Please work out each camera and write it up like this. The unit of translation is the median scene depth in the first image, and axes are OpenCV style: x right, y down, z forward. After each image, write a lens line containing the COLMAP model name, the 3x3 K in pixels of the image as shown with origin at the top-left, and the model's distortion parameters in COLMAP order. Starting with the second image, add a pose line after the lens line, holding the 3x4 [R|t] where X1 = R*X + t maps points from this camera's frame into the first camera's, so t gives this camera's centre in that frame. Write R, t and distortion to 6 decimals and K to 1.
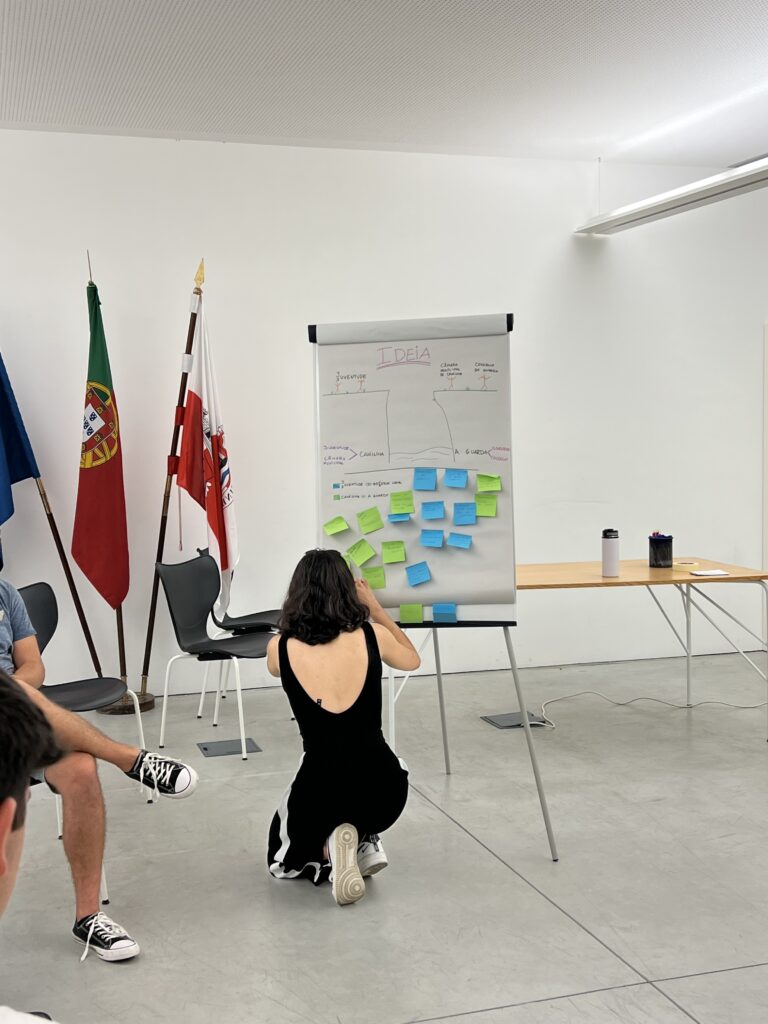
lens RADIAL K [[1306.5, 0, 384.0], [0, 1306.5, 512.0], [0, 0, 1]] dist [0.086041, -0.039489]
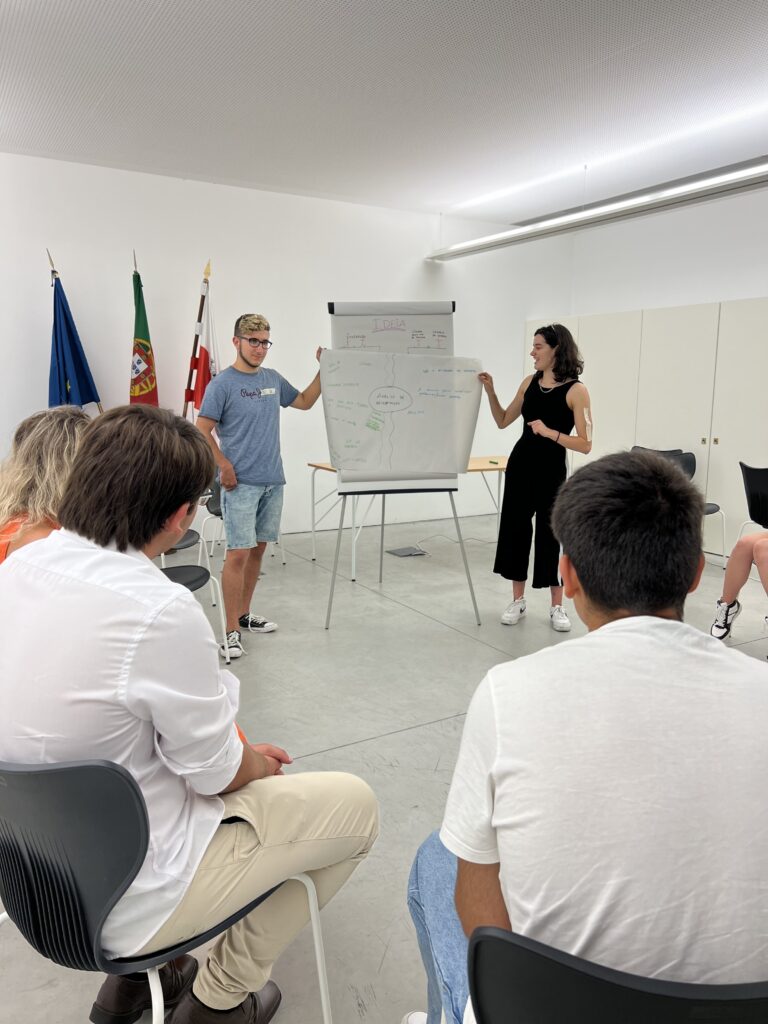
lens RADIAL K [[793.7, 0, 406.6], [0, 793.7, 526.5], [0, 0, 1]] dist [-0.007851, -0.005319]
pose [[0.970459, -0.019058, 0.240513, -0.145503], [-0.007190, 0.994148, 0.107786, 0.015863], [-0.241159, -0.106331, 0.964643, 0.018723]]
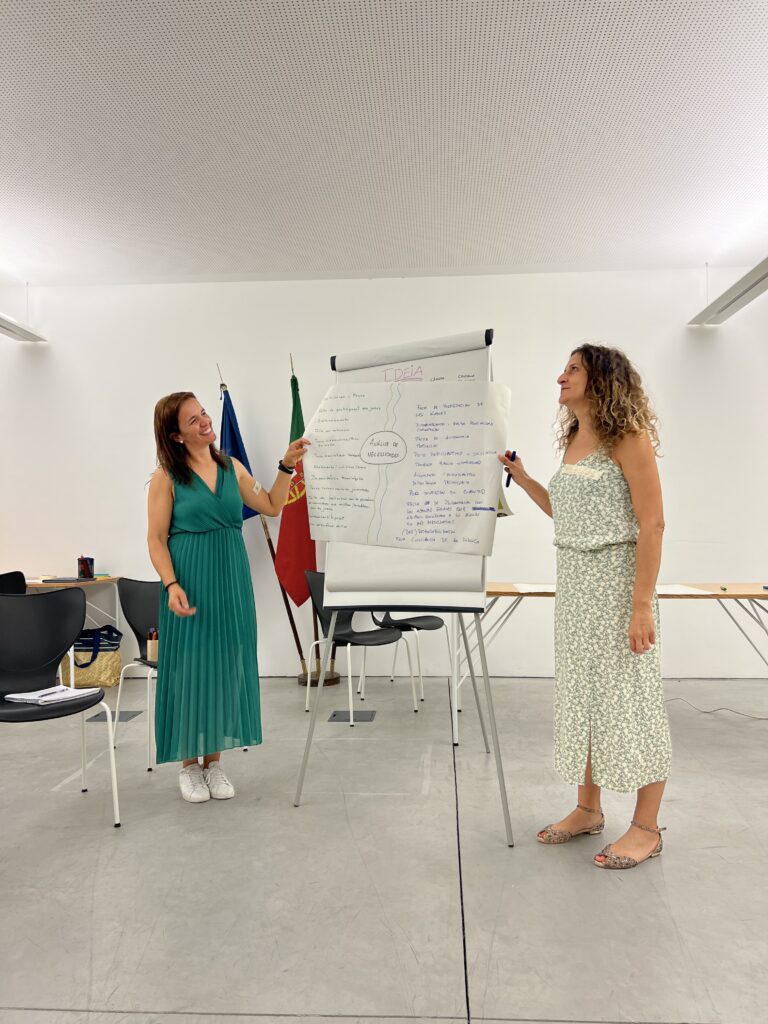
lens RADIAL K [[785.0, 0, 384.0], [0, 785.0, 512.0], [0, 0, 1]] dist [0.042166, 0.001718]
pose [[0.930229, -0.005602, -0.366936, 0.181626], [-0.028364, 0.995795, -0.087110, 0.044149], [0.365881, 0.091440, 0.926159, 0.259929]]
